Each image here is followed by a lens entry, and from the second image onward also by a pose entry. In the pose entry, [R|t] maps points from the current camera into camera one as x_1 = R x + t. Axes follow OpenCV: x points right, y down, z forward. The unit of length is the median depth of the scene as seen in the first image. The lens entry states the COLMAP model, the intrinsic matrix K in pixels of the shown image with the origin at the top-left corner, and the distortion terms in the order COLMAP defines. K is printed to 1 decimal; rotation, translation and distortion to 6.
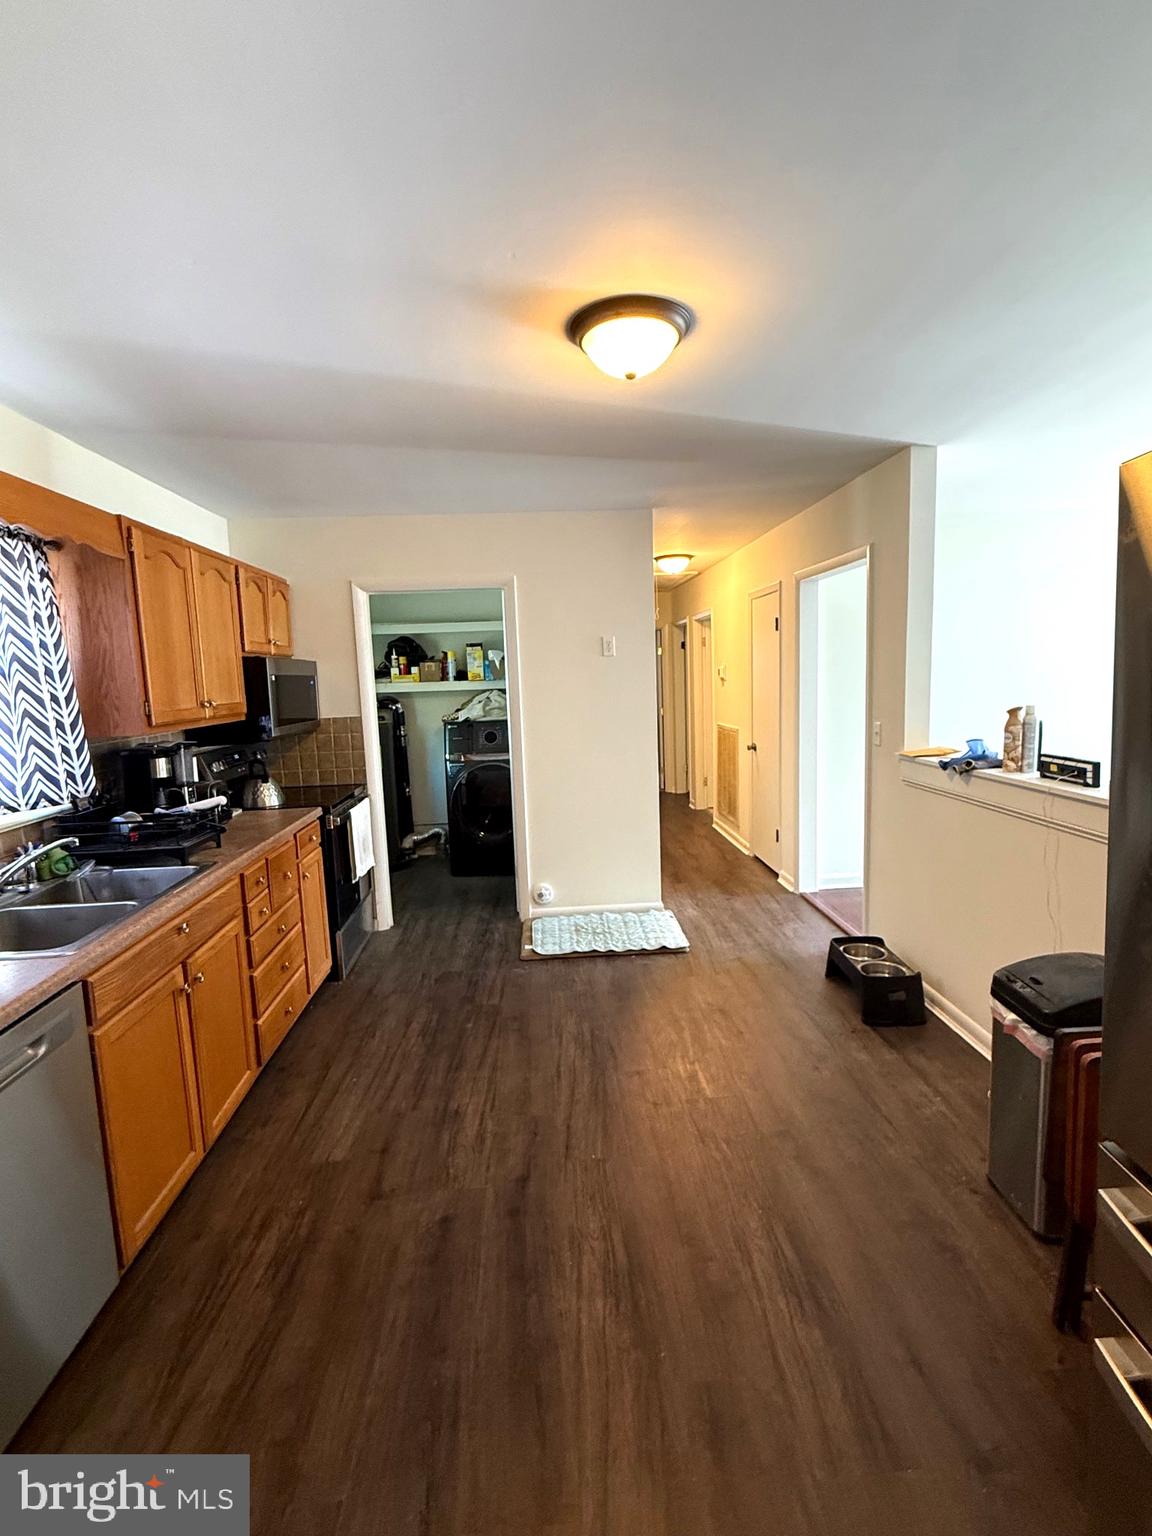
lens RADIAL K [[717.6, 0, 574.1], [0, 717.6, 761.6], [0, 0, 1]] dist [-0.000822, -0.000023]
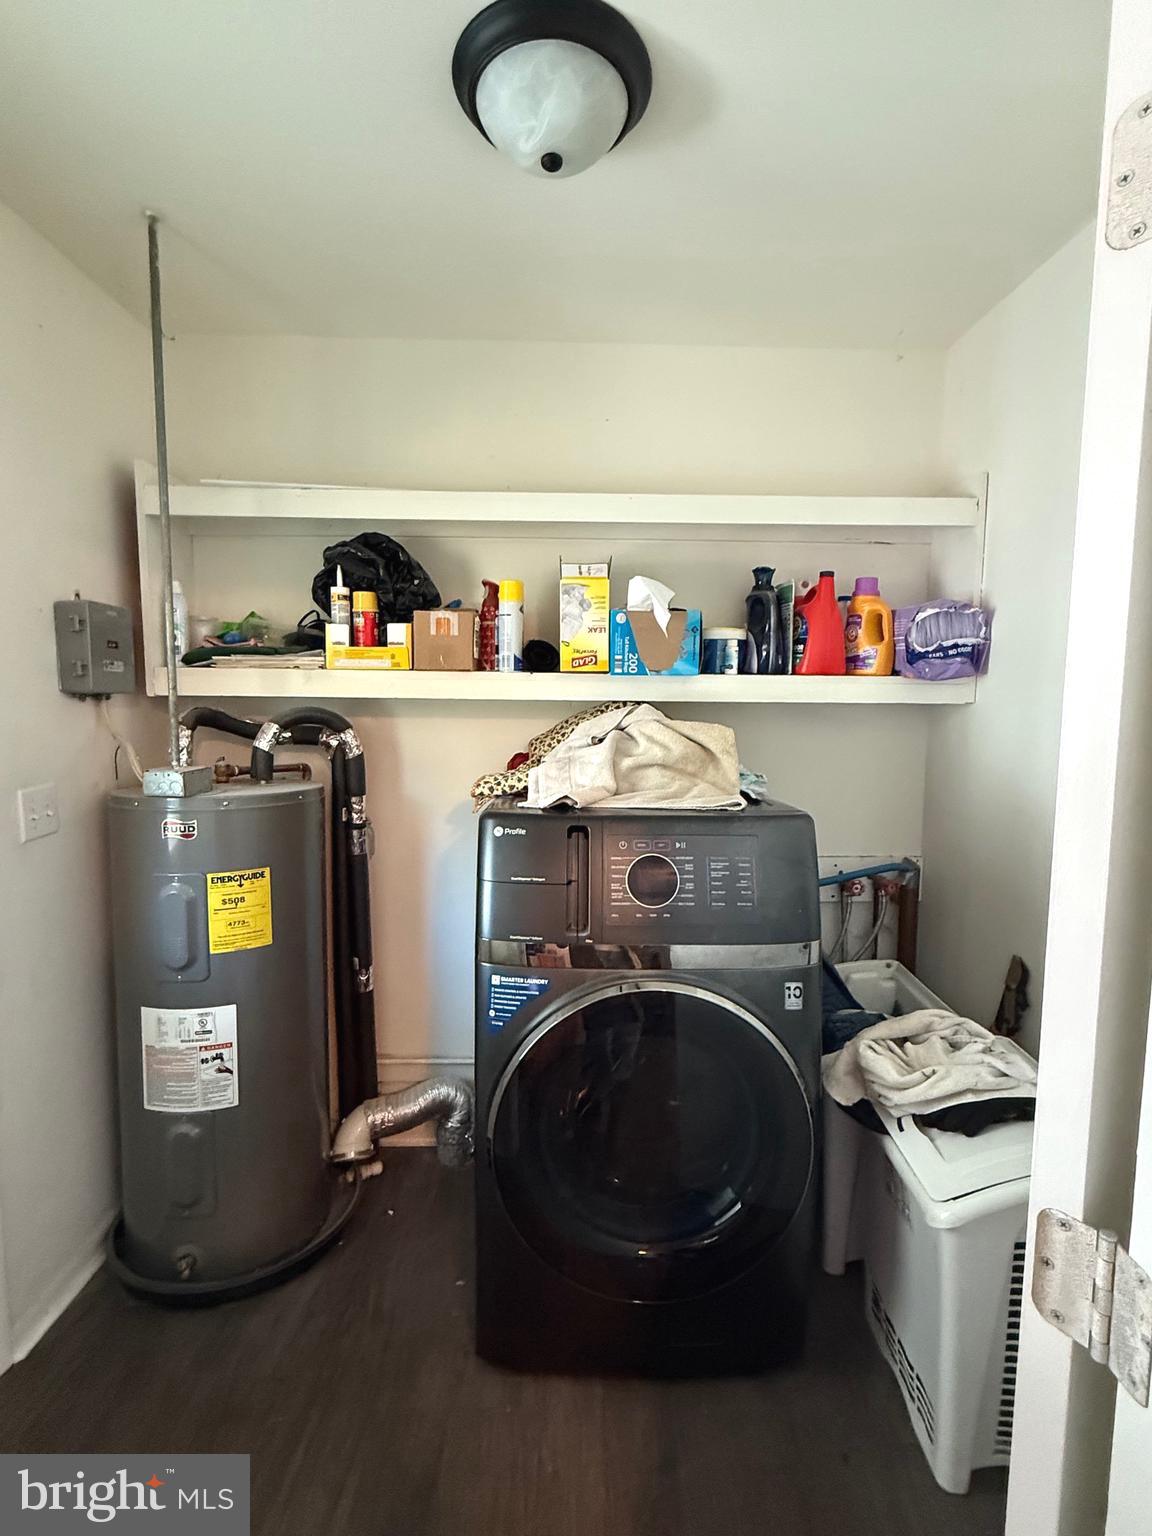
lens RADIAL K [[717.6, 0, 576.4], [0, 717.6, 768.6], [0, 0, 1]] dist [-0.000822, -0.000023]
pose [[0.998218, 0.050290, -0.032131, -0.126659], [-0.051084, 0.998397, -0.024372, -0.061671], [0.030854, 0.025970, 0.999186, 0.674422]]
